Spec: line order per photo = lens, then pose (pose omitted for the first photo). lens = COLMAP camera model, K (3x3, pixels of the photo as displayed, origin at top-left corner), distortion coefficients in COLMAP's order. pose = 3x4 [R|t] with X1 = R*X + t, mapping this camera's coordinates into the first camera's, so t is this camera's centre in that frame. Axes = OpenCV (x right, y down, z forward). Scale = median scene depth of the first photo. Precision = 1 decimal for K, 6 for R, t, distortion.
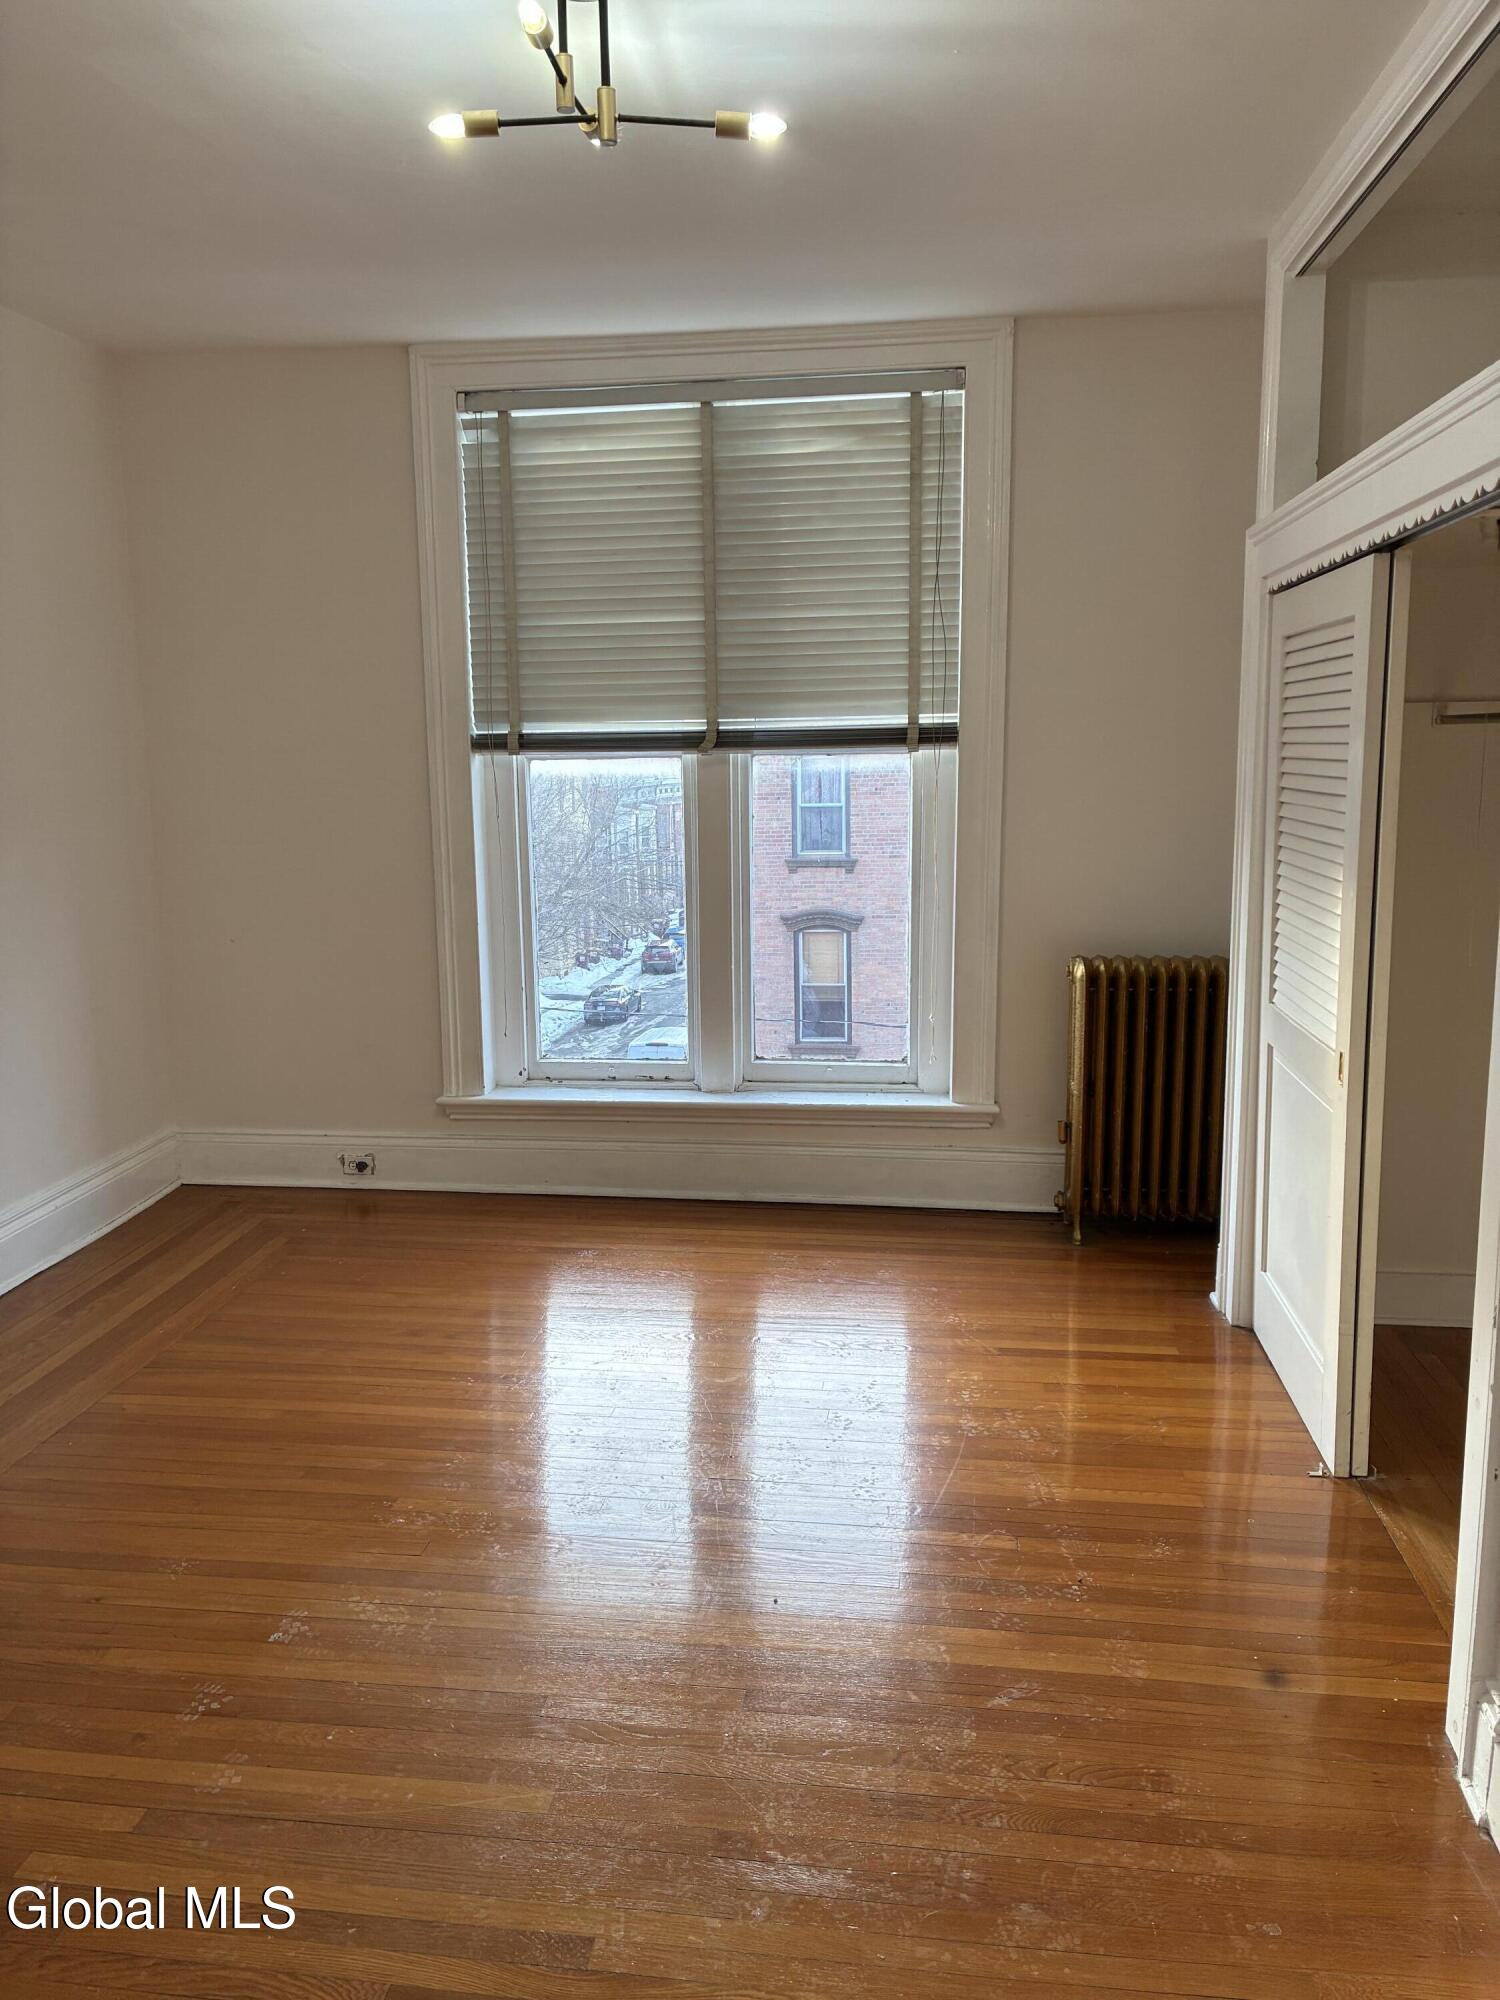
lens RADIAL K [[1506.0, 0, 748.7], [0, 1506.0, 990.9], [0, 0, 1]] dist [0.055170, -0.065537]
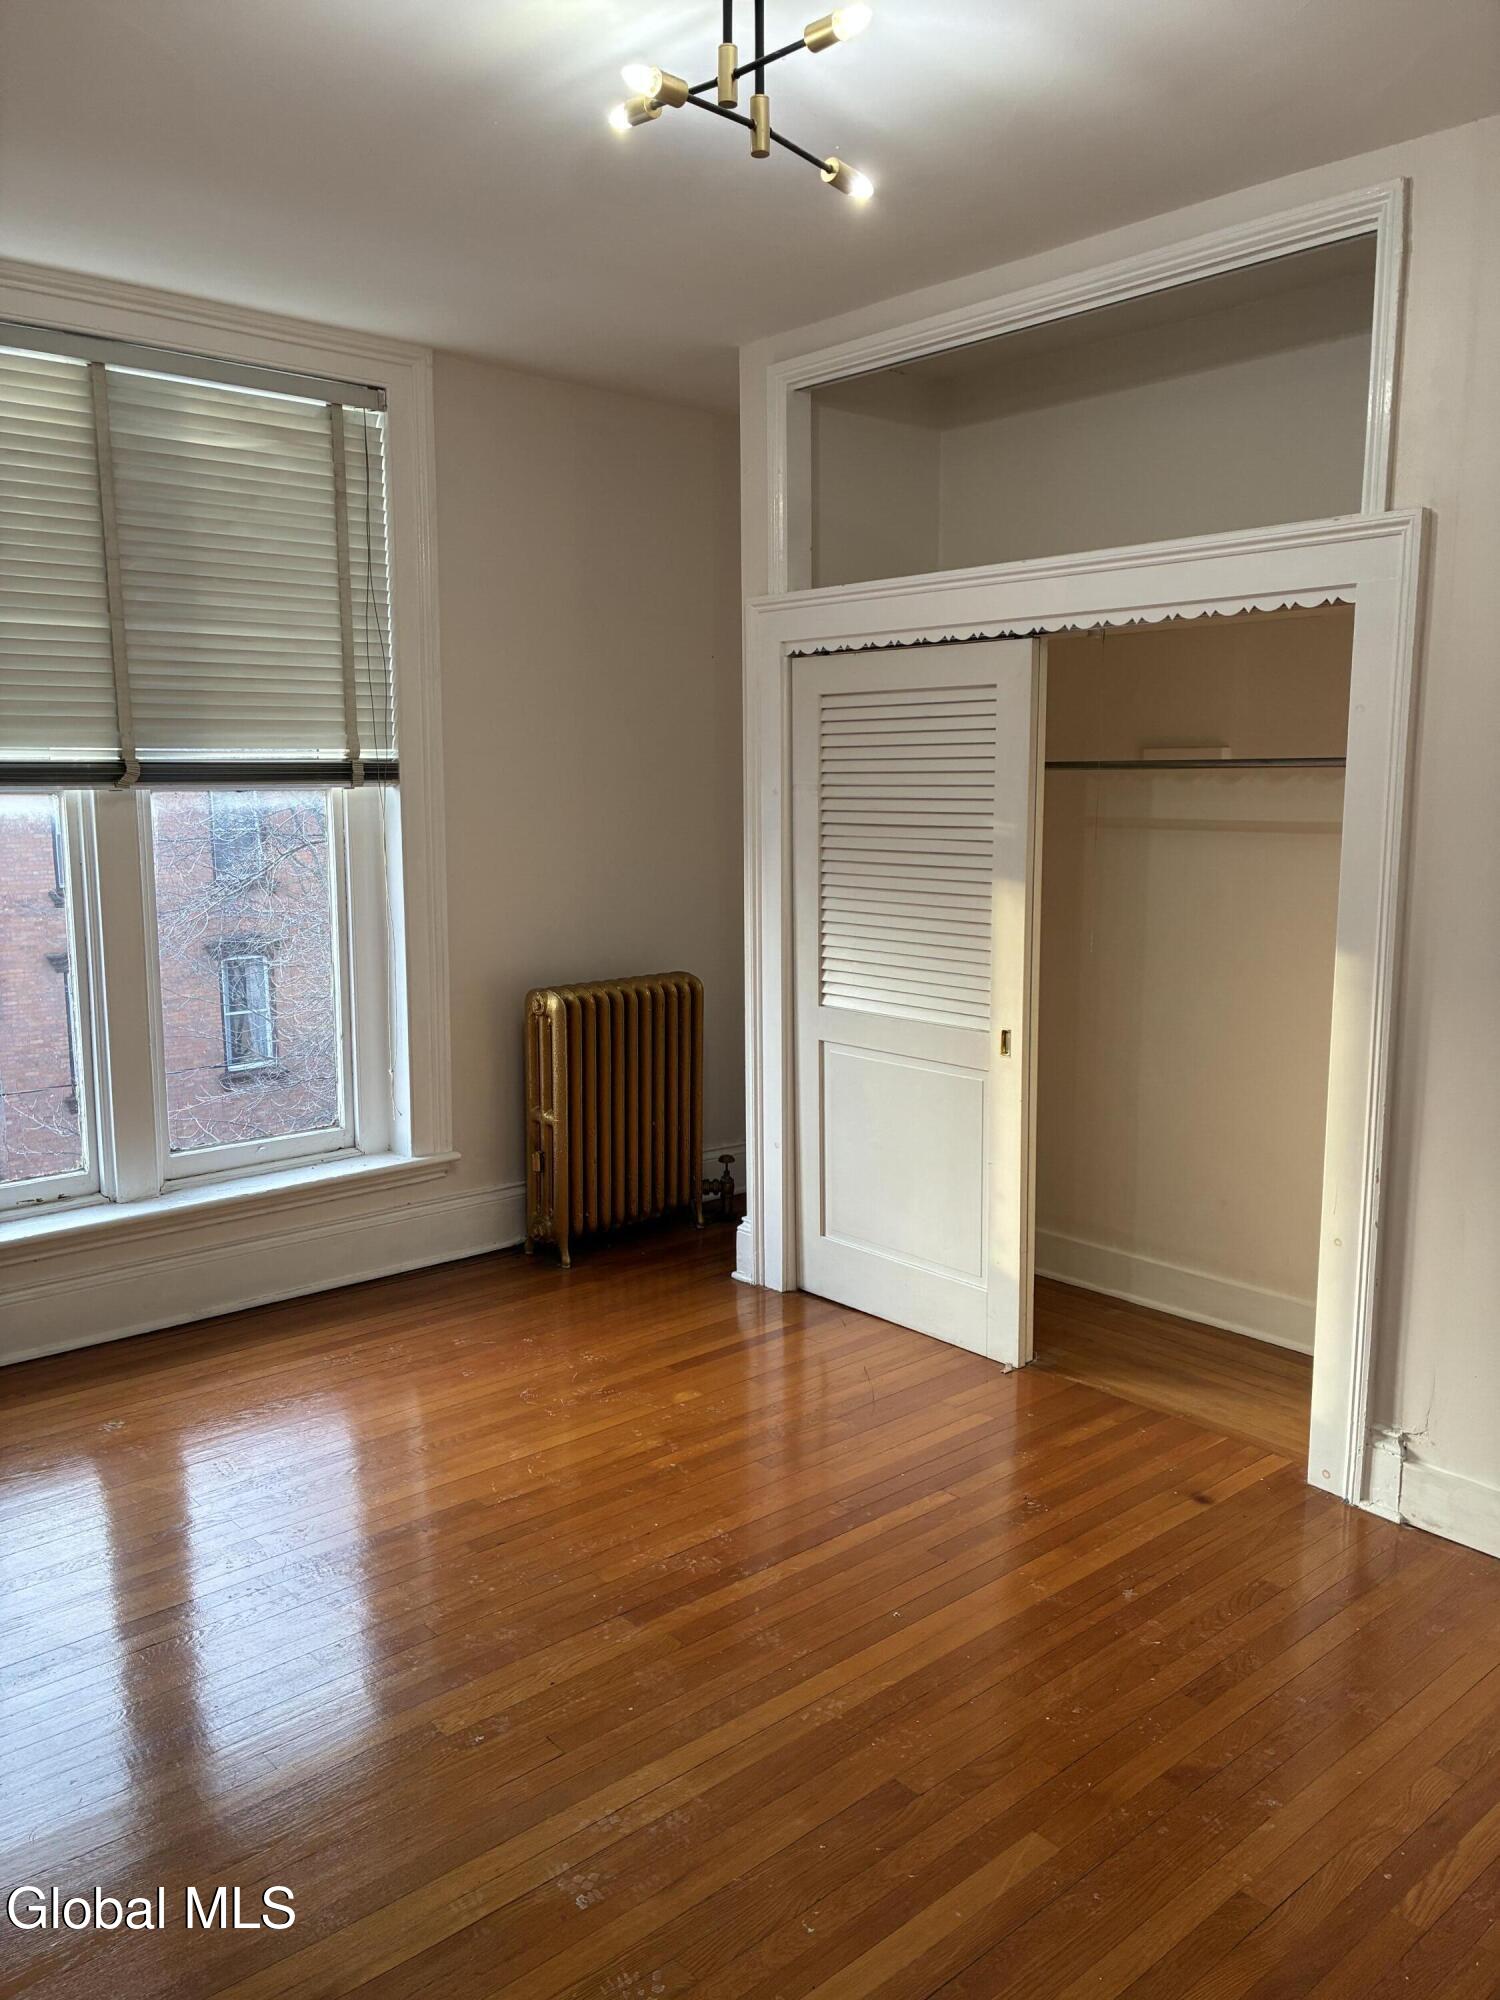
lens RADIAL K [[1506.0, 0, 753.7], [0, 1506.0, 1000.6], [0, 0, 1]] dist [0.055170, -0.065537]
pose [[0.658385, -0.100597, 0.745929, -0.439647], [0.115479, 0.992796, 0.031964, -0.030849], [-0.743770, 0.065094, 0.665258, 0.207481]]
